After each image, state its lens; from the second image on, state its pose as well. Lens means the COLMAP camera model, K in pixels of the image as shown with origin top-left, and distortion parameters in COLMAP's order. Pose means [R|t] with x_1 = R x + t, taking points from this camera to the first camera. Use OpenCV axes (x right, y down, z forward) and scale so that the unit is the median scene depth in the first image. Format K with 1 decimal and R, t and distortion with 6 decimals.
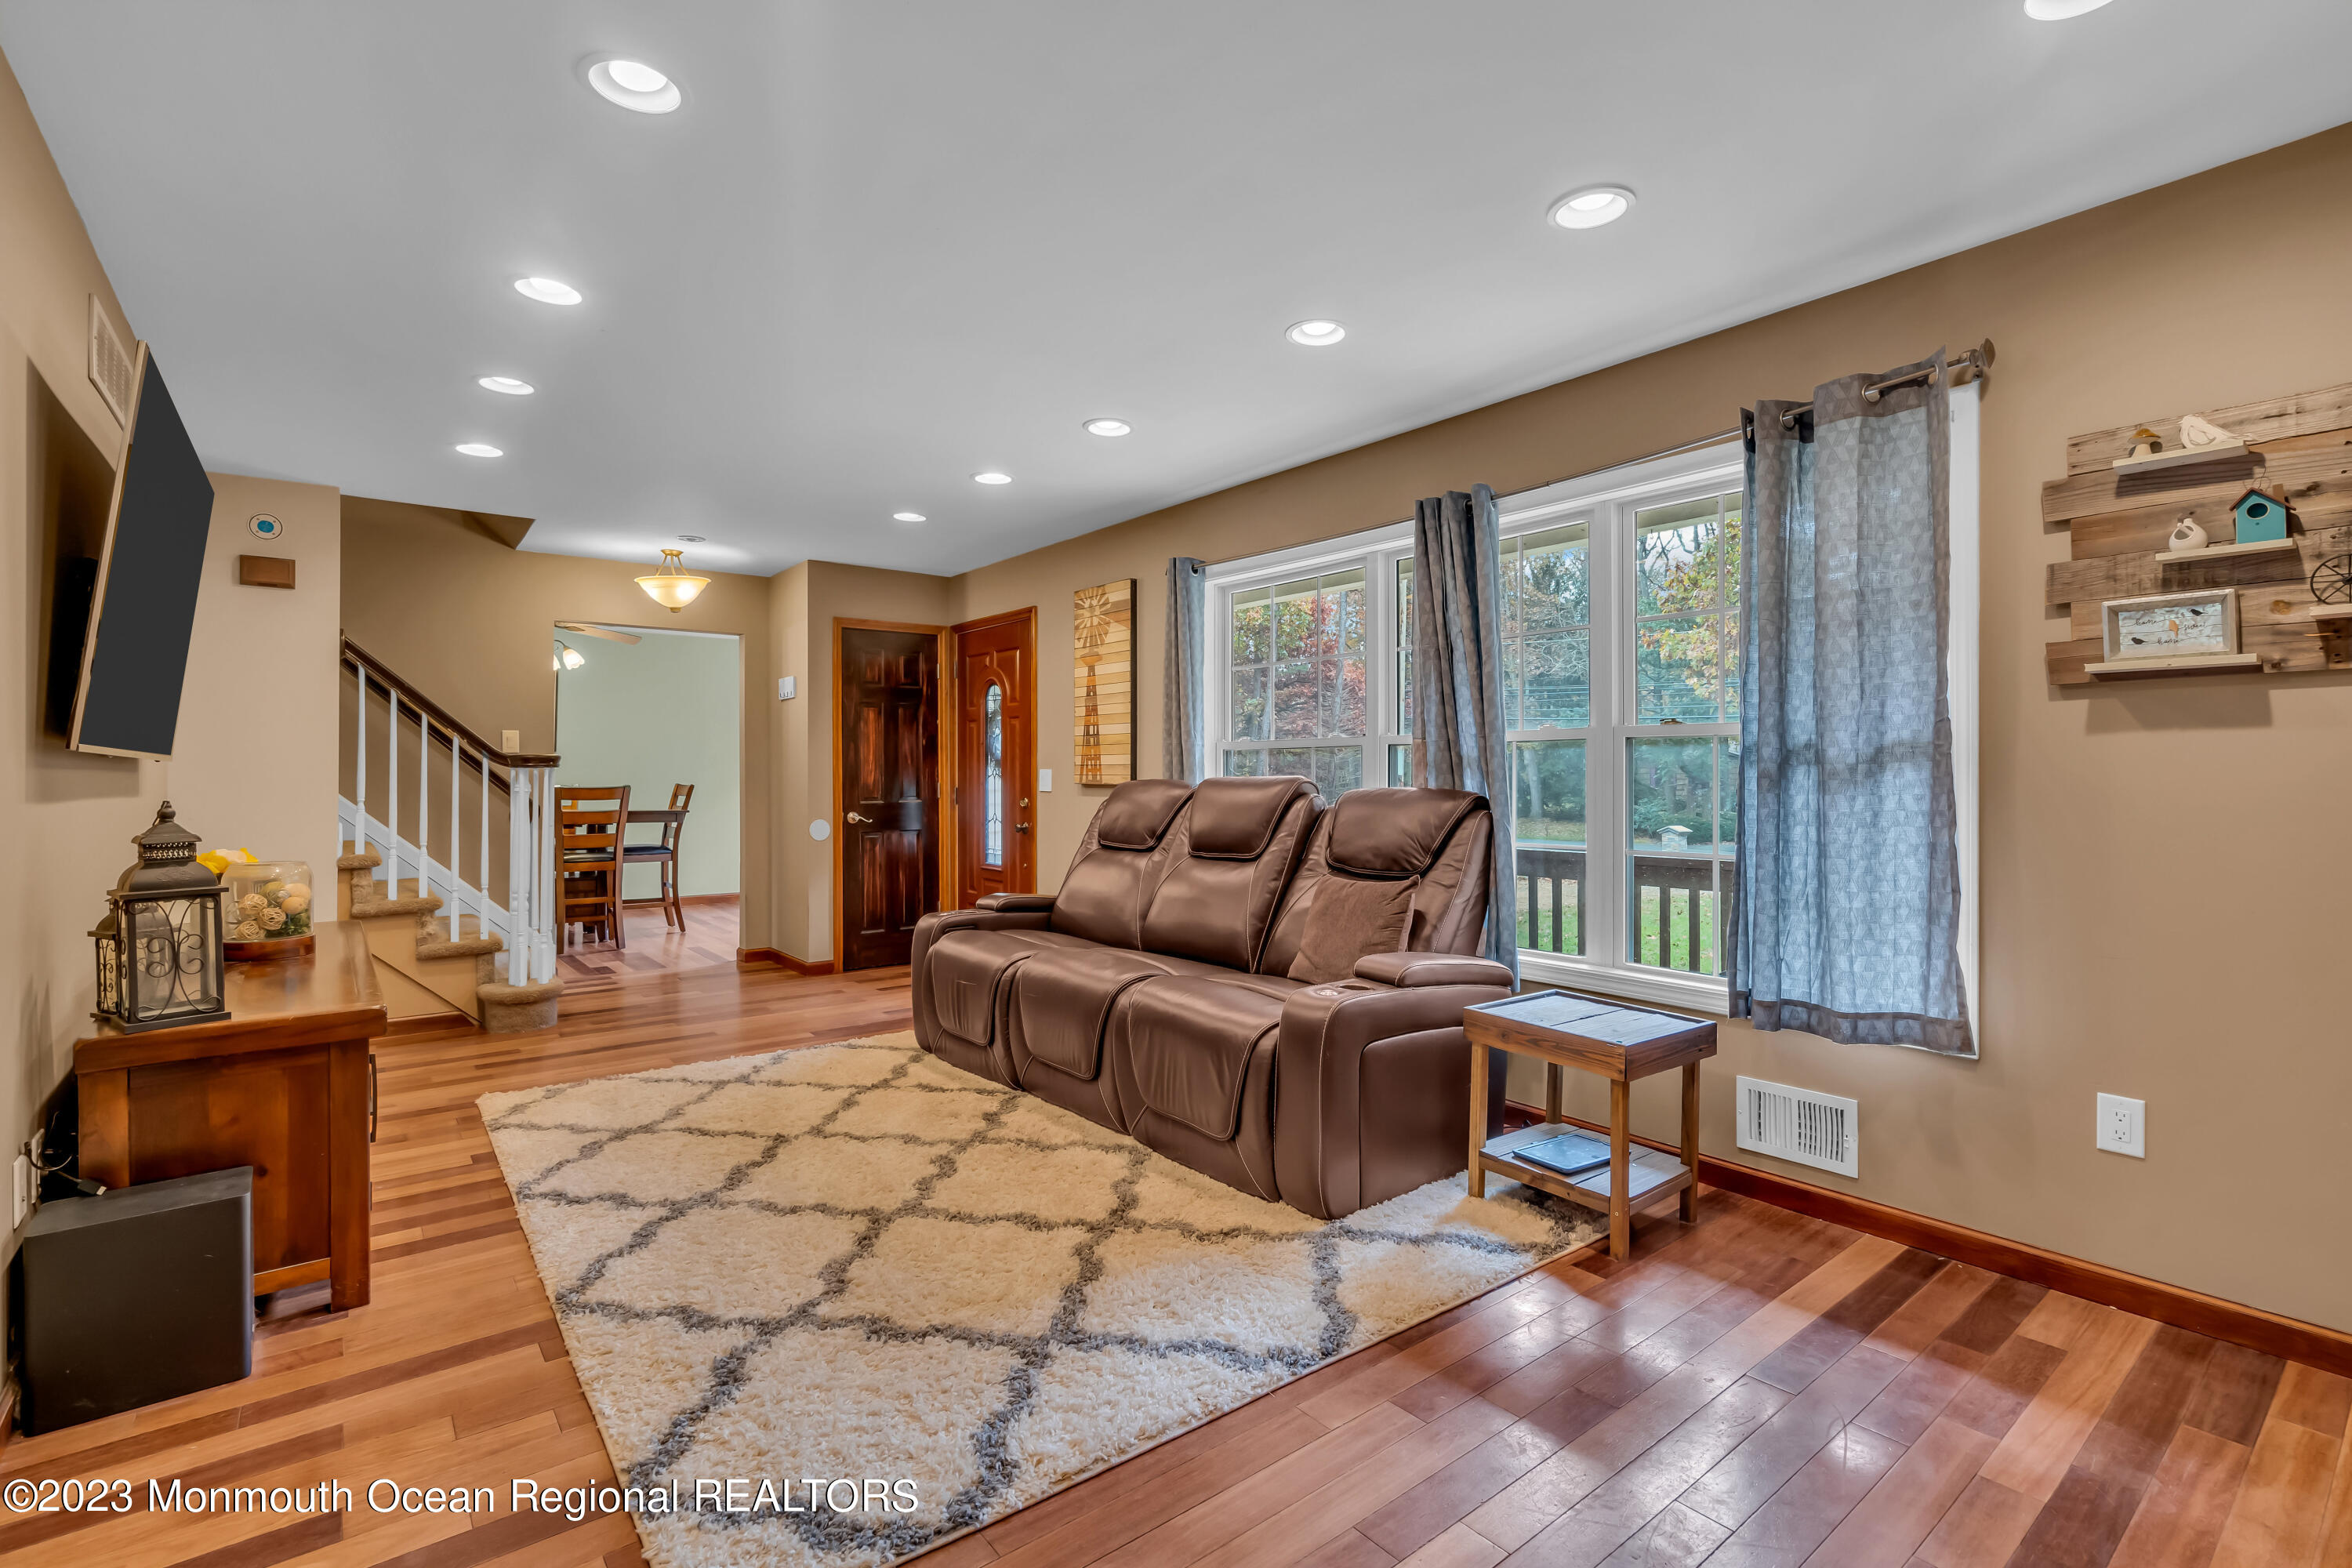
lens RADIAL K [[1067.6, 0, 1178.0], [0, 1067.6, 772.6], [0, 0, 1]] dist [-0.001727, 0.000780]
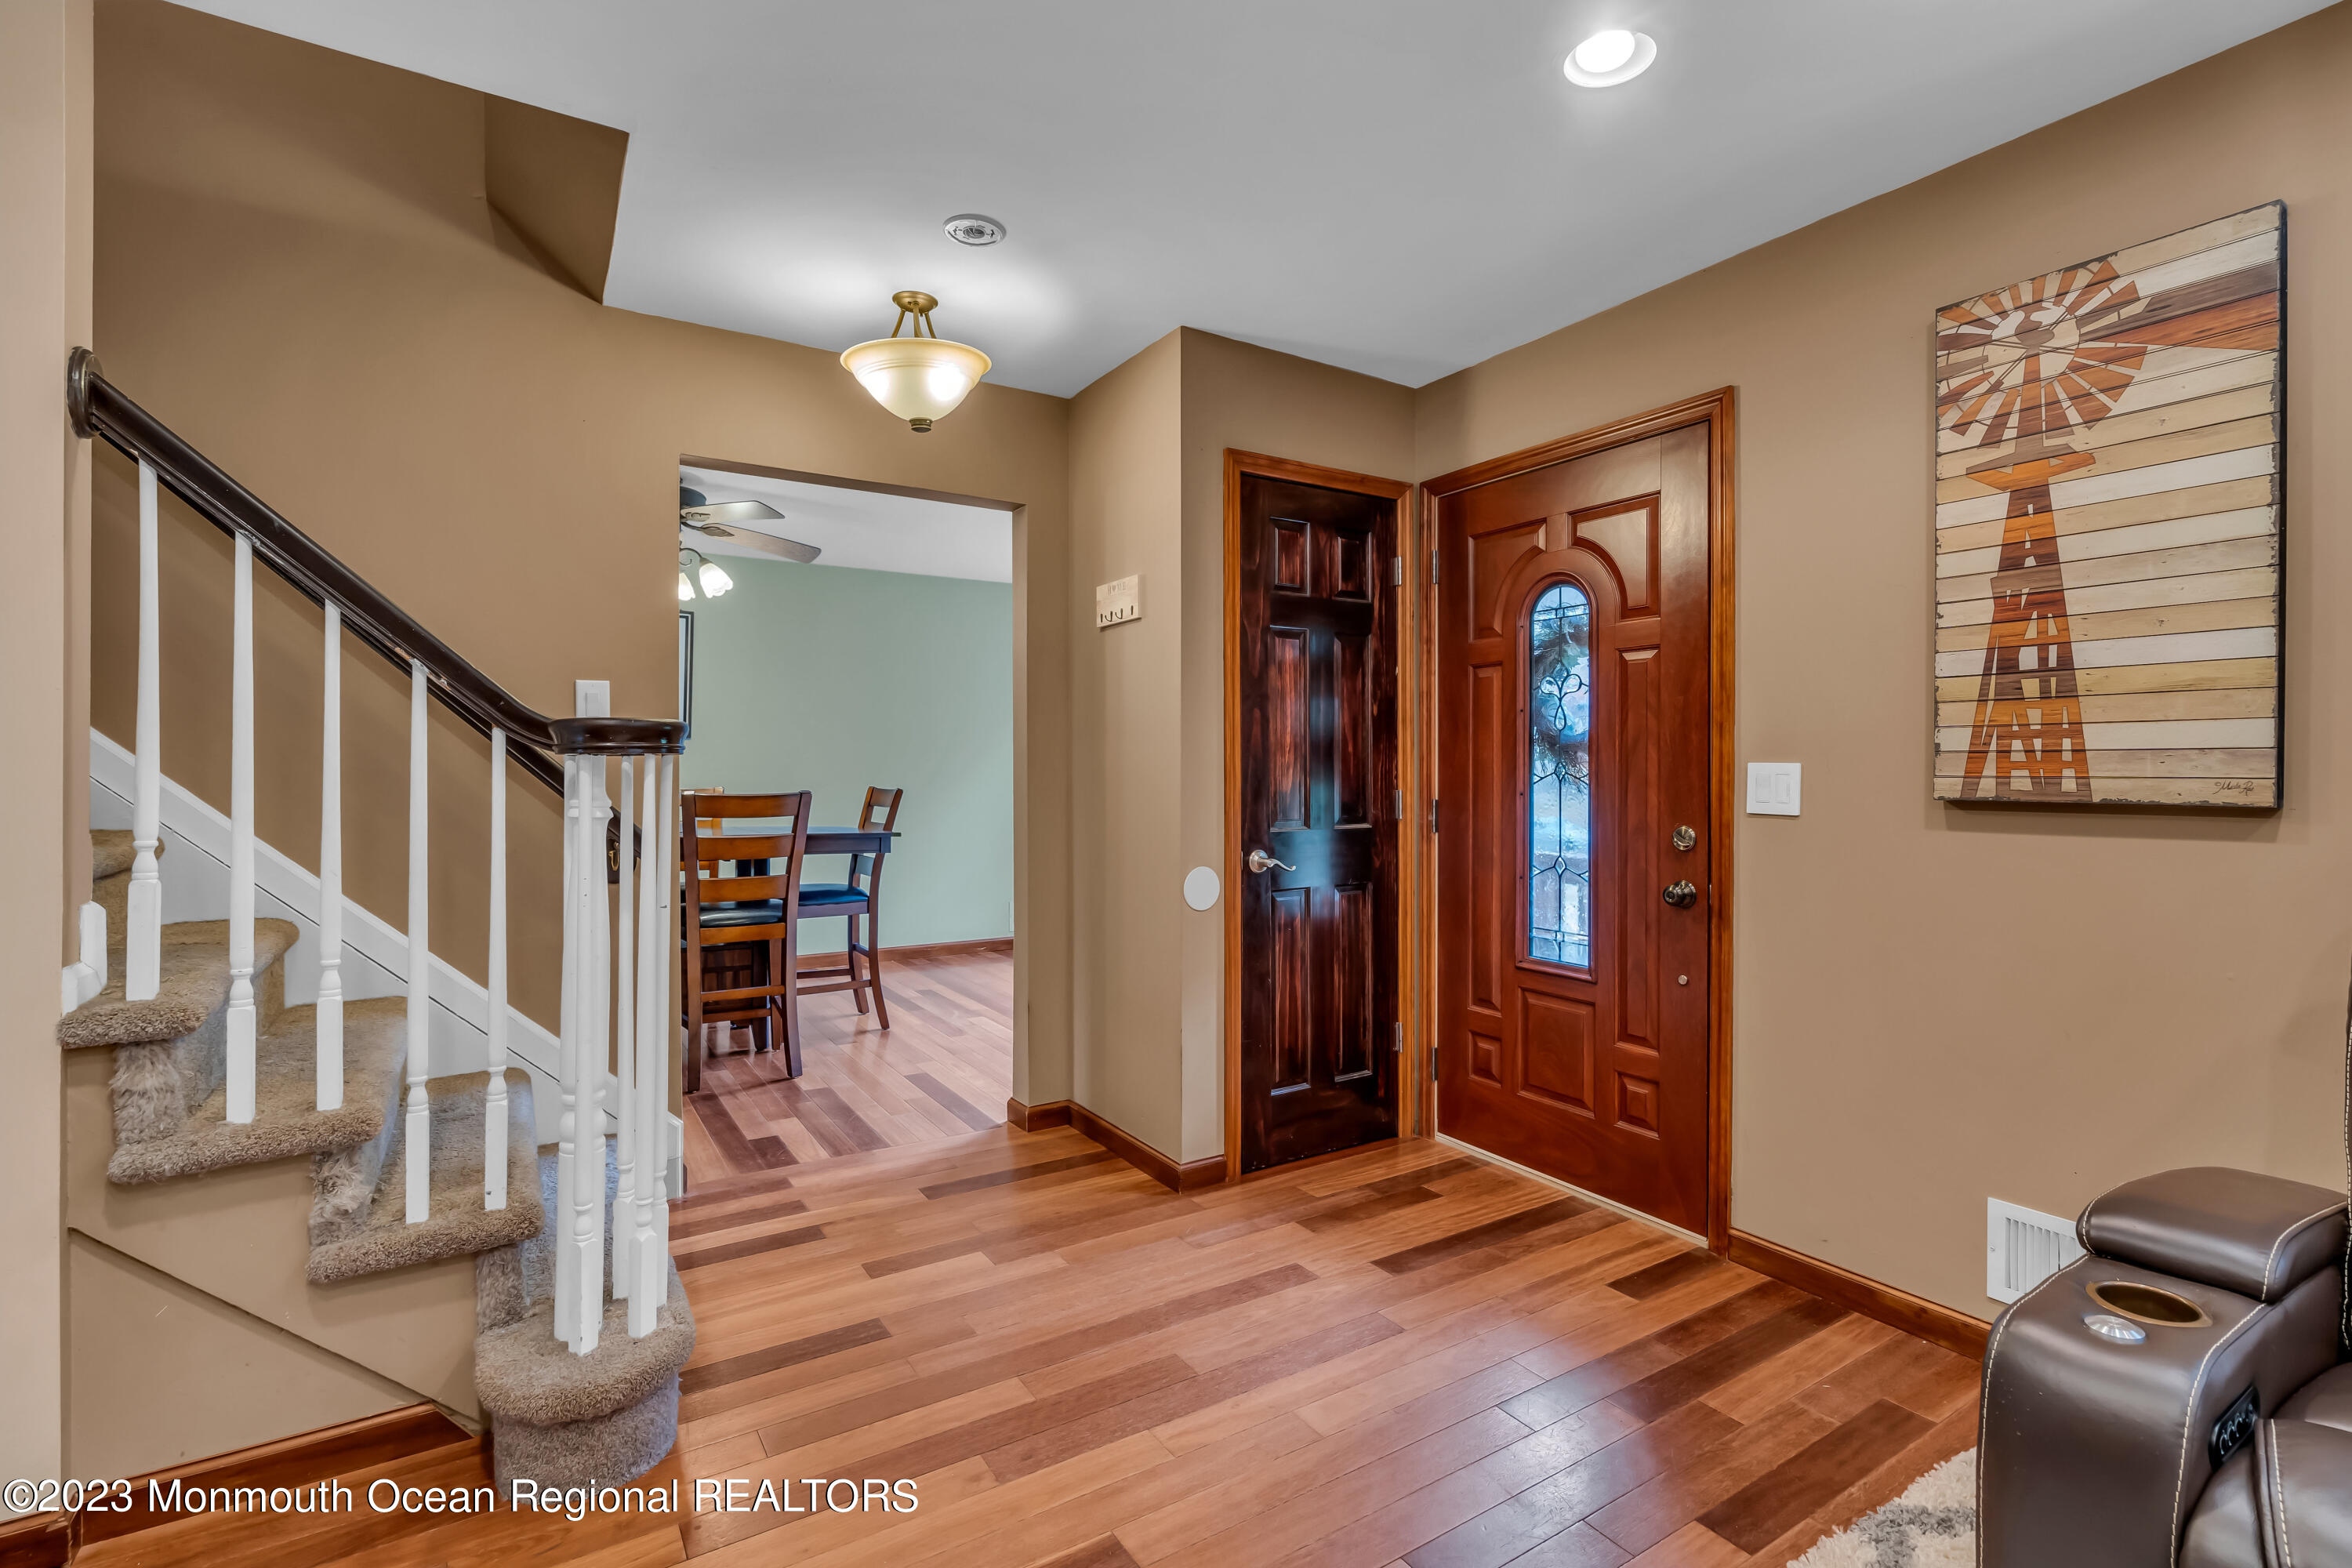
lens RADIAL K [[1067.6, 0, 1187.2], [0, 1067.6, 775.9], [0, 0, 1]] dist [-0.001727, 0.000780]
pose [[0.995551, 0.002277, -0.094194, -0.371673], [-0.001768, 0.999983, 0.005485, 0.000385], [0.094205, -0.005294, 0.995539, 0.648393]]
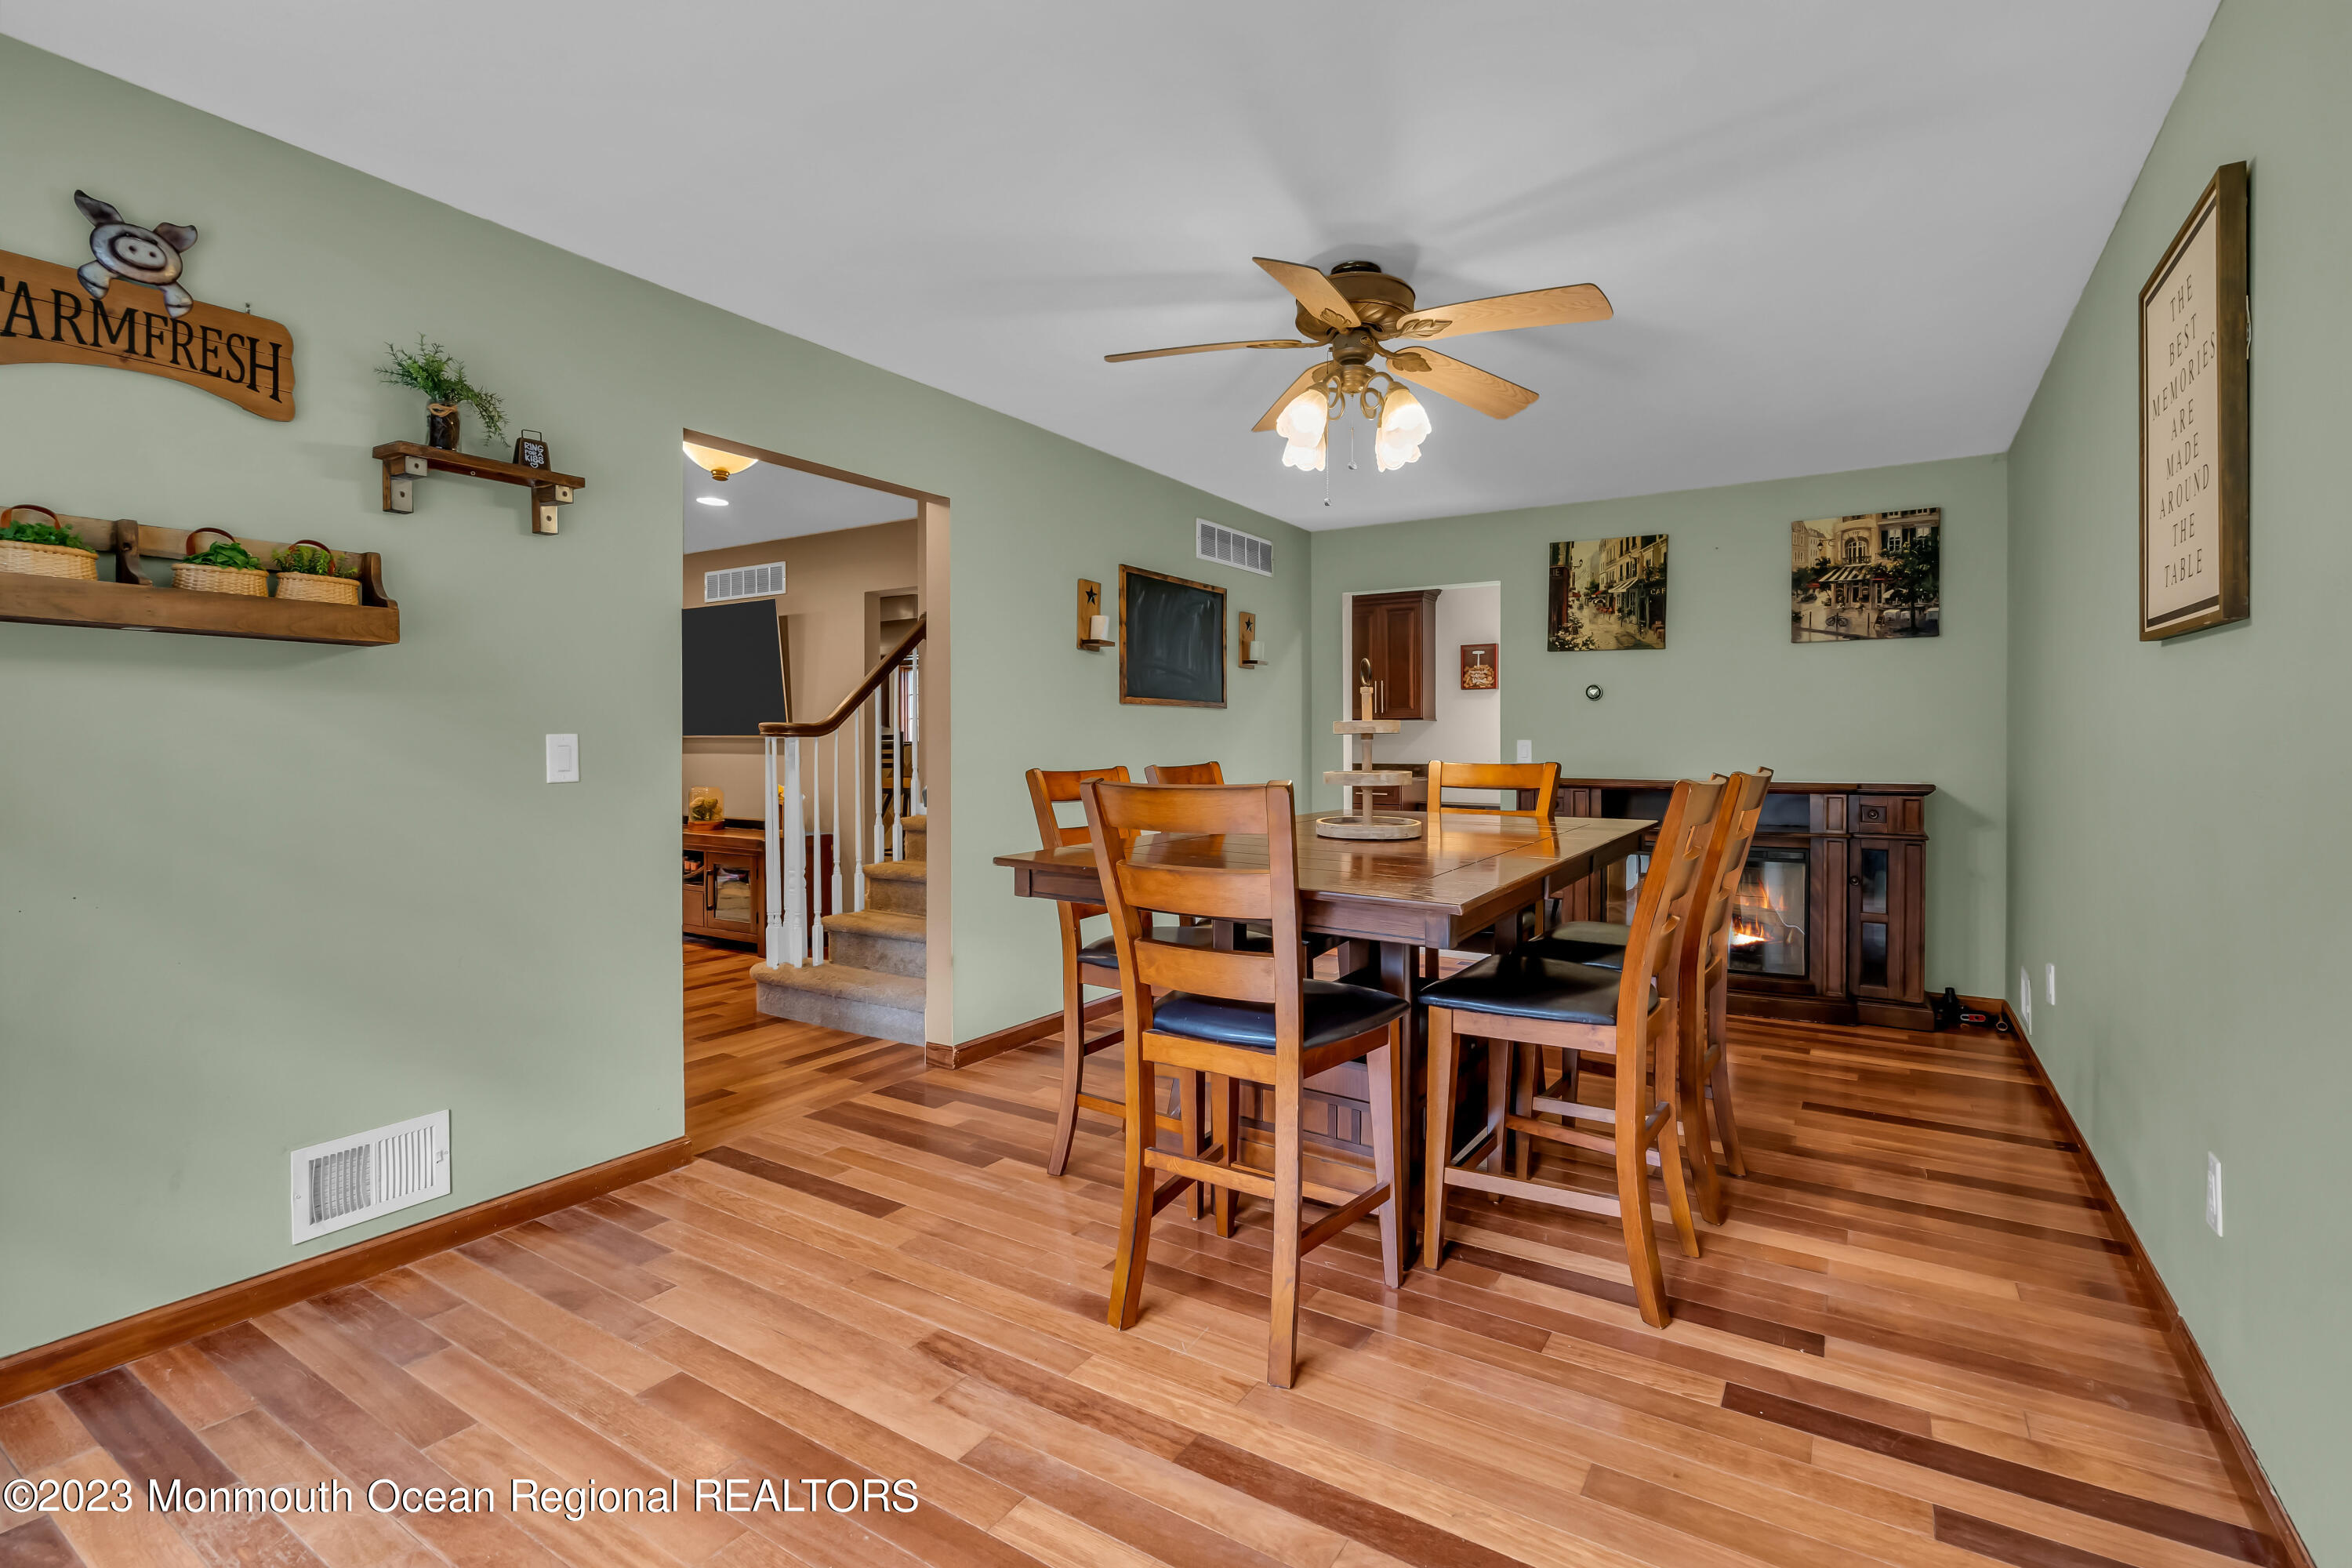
lens RADIAL K [[1067.6, 0, 1177.9], [0, 1067.6, 766.6], [0, 0, 1]] dist [-0.001727, 0.000780]
pose [[-0.937724, 0.013365, -0.347124, -0.611343], [0.006274, 0.999748, 0.021544, 0.001867], [0.347325, 0.018025, -0.937572, 2.009826]]
